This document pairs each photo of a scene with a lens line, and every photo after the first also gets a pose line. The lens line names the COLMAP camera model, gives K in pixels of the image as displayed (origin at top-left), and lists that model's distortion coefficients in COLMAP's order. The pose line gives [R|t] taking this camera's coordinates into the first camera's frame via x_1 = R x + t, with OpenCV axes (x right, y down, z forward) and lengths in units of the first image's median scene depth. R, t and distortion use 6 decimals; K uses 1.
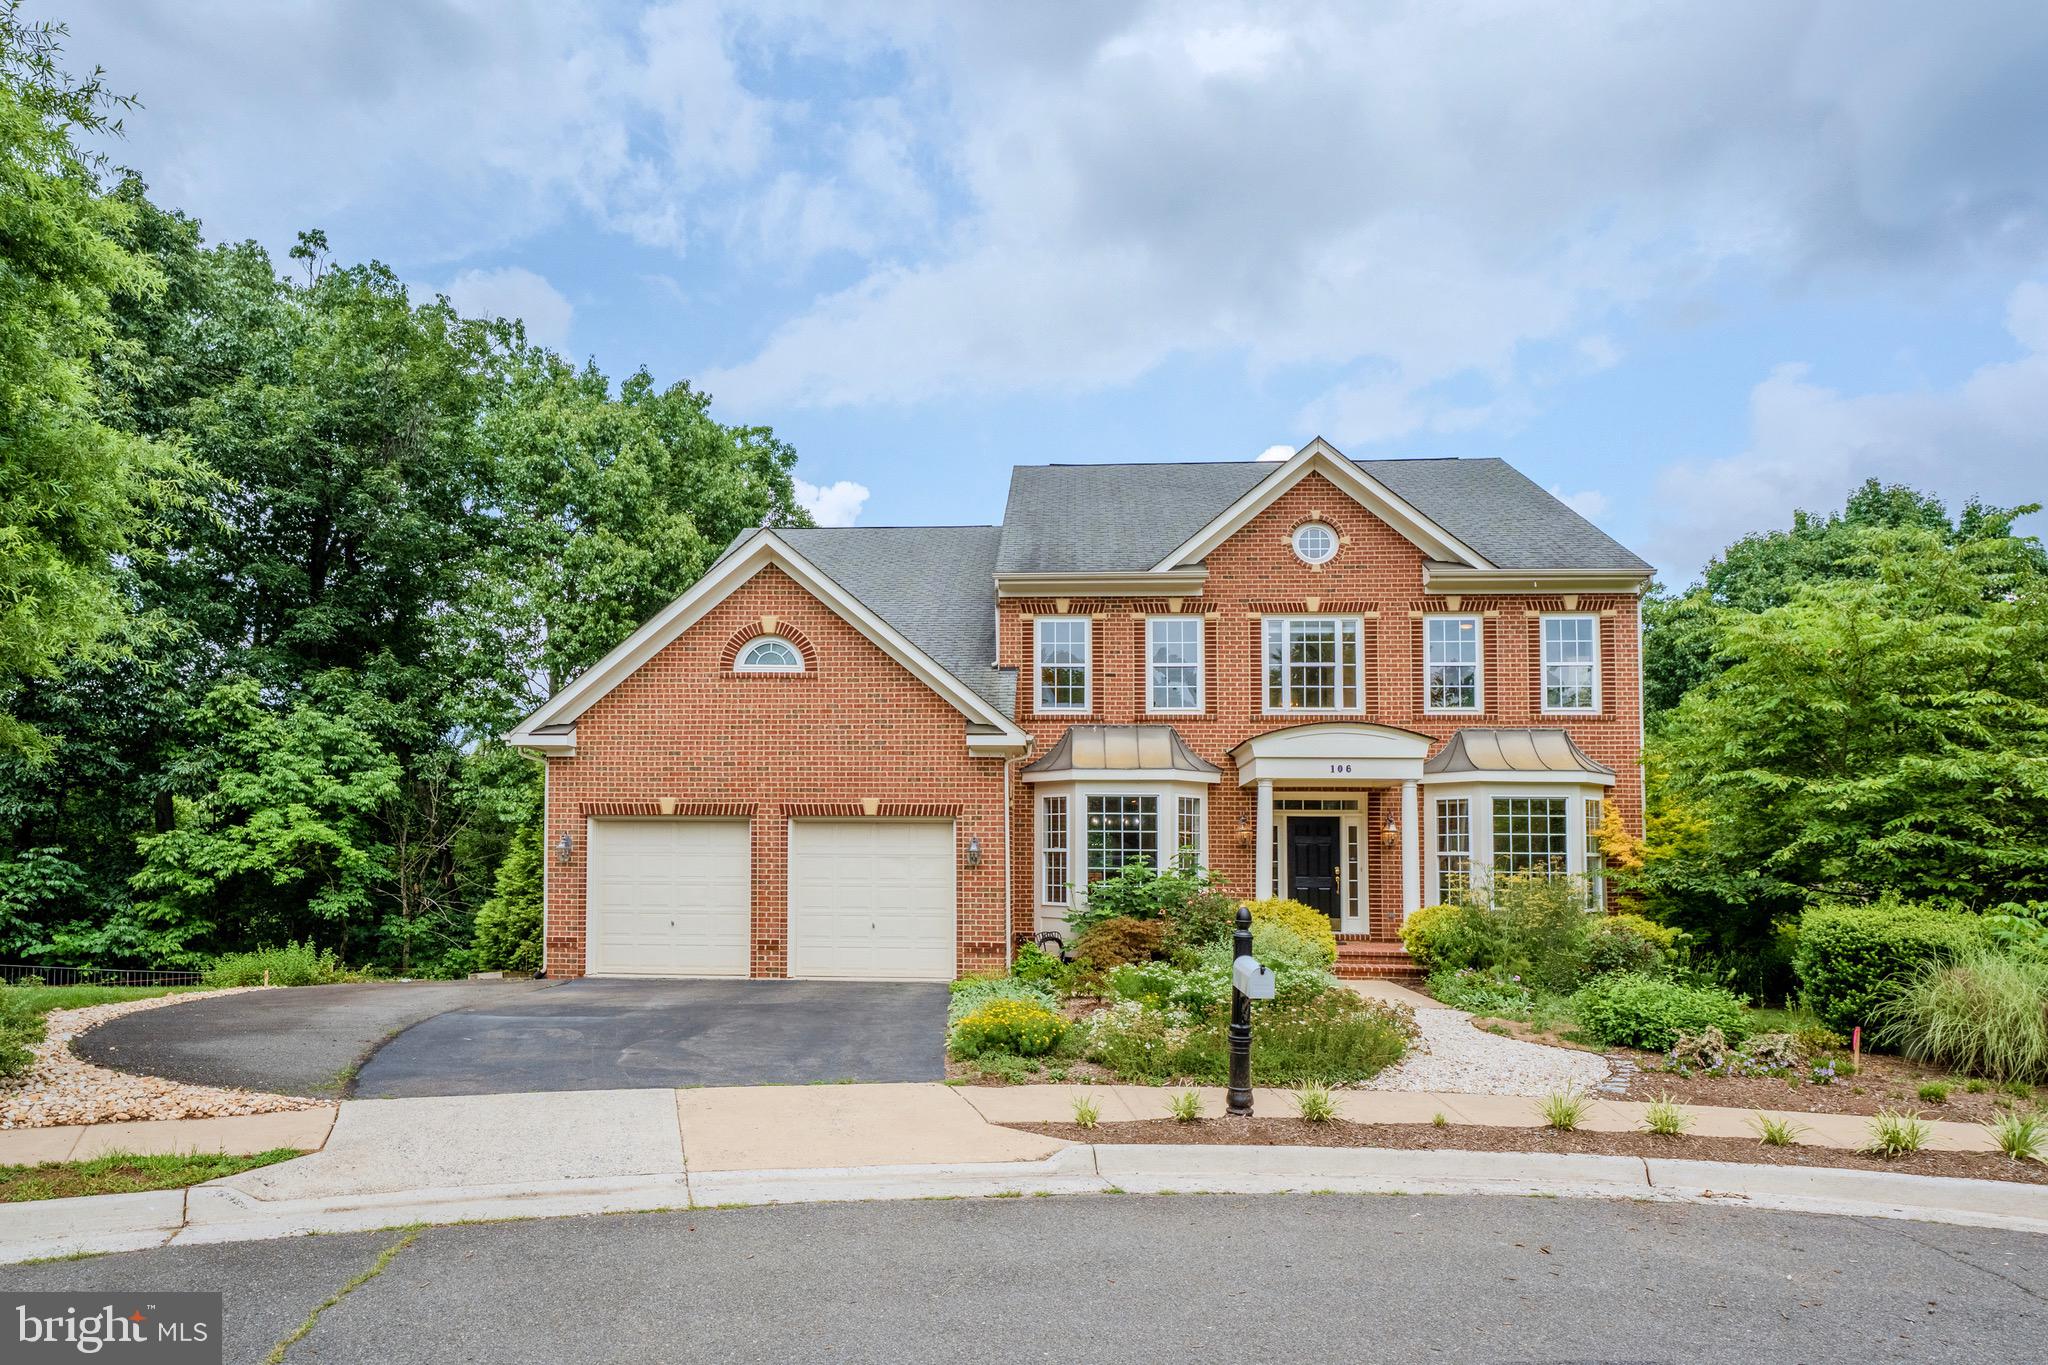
lens RADIAL K [[1199.2, 0, 1002.9], [0, 1199.2, 769.5], [0, 0, 1]] dist [-0.000831, -0.008676]
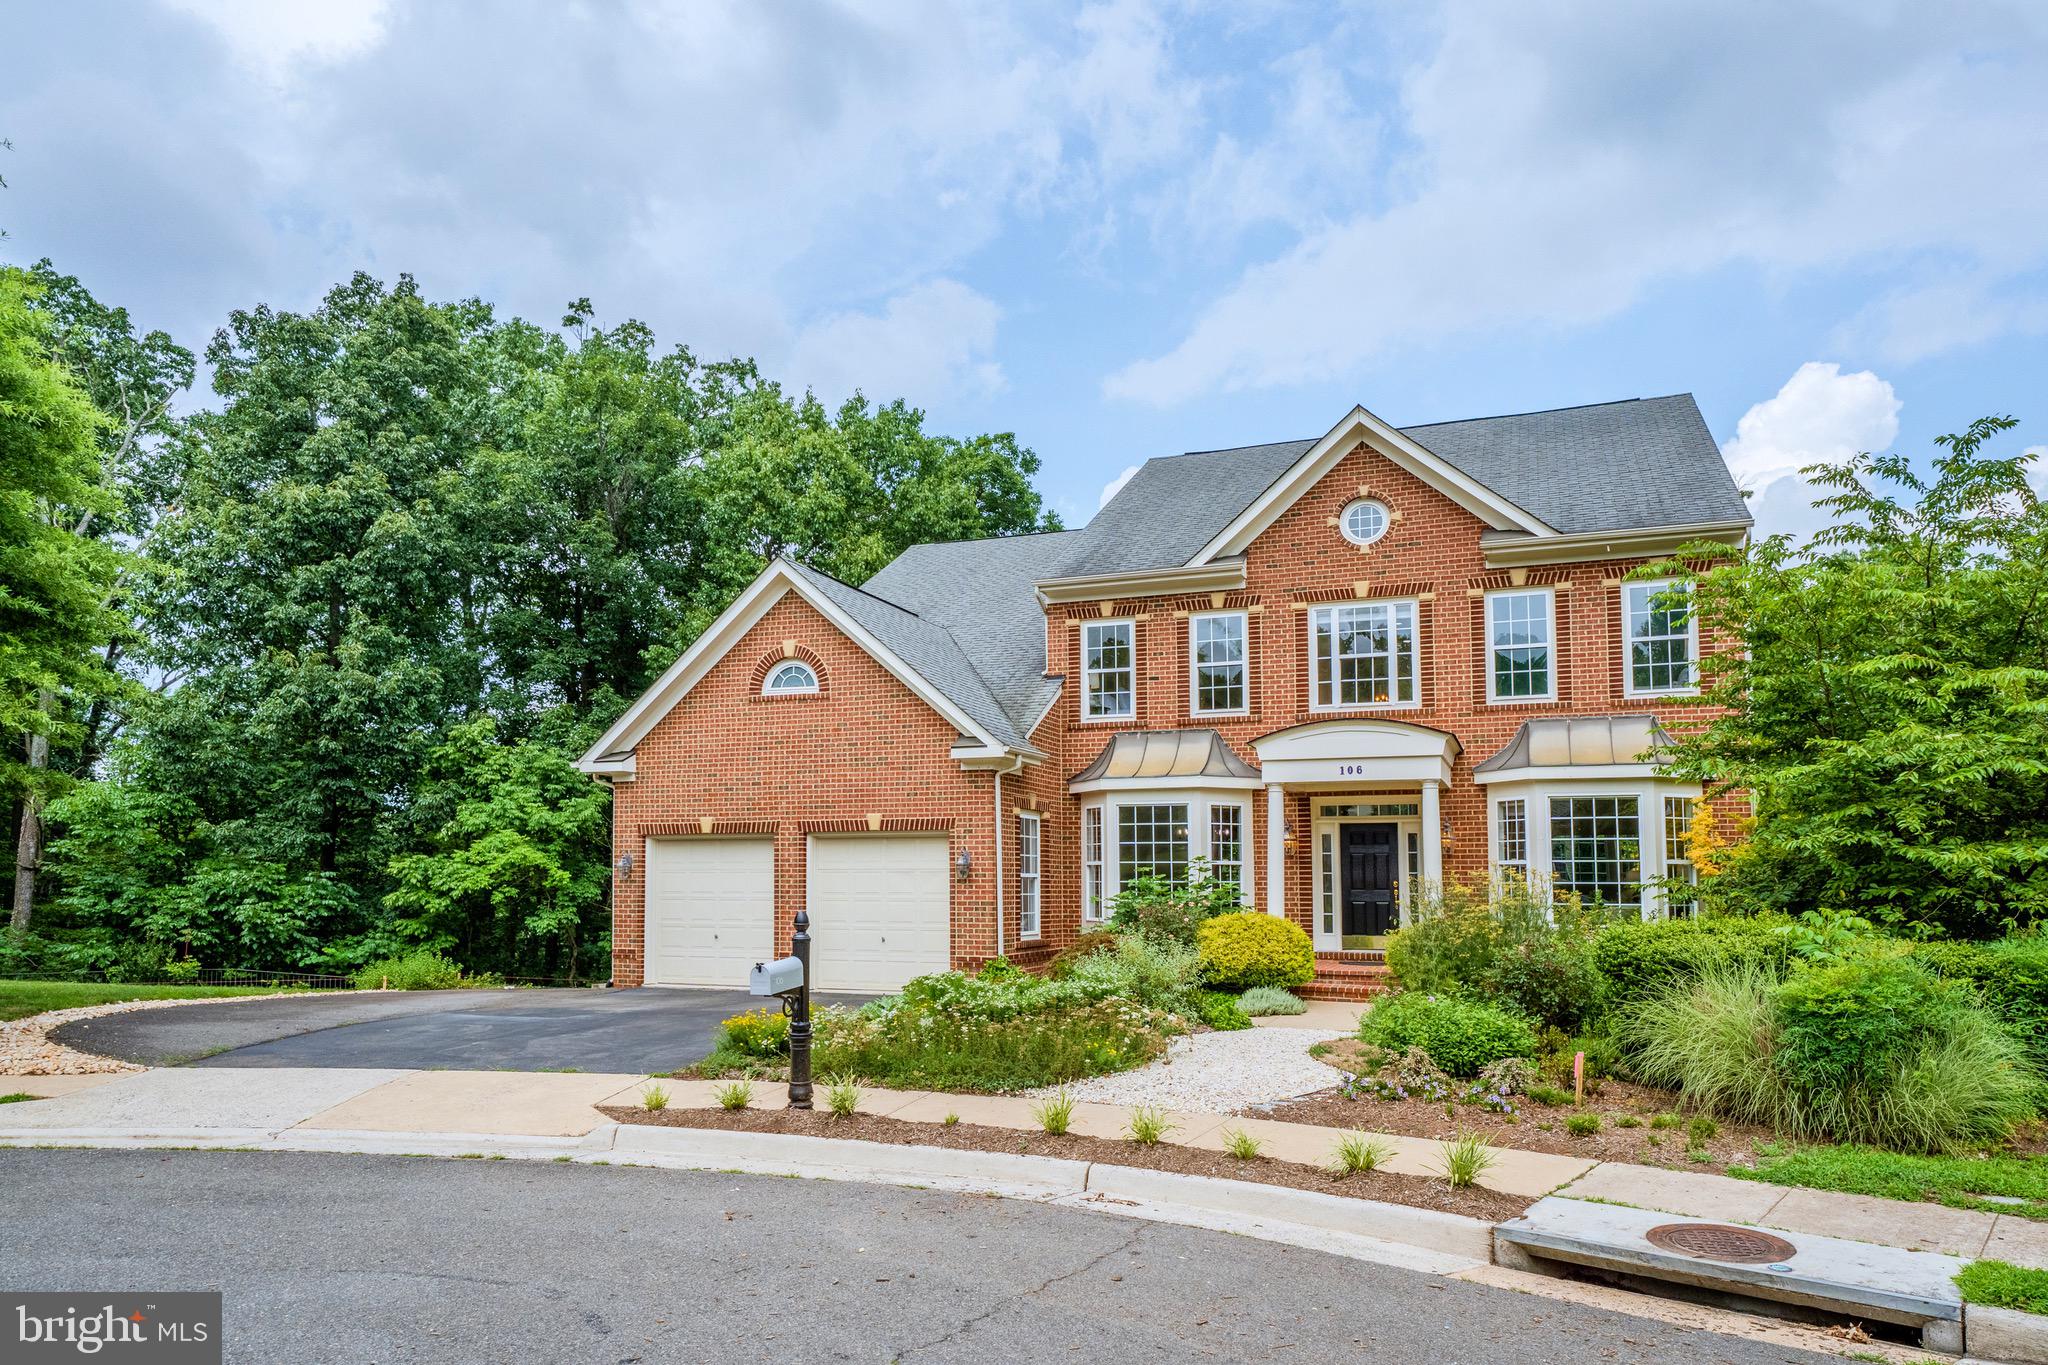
lens RADIAL K [[1320.5, 0, 1063.9], [0, 1320.5, 753.1], [0, 0, 1]] dist [0.007131, 0.000948]
pose [[0.956379, -0.036236, -0.289871, 0.329911], [0.030741, 0.999251, -0.023489, 0.003194], [0.290505, 0.013553, 0.956777, -0.025665]]
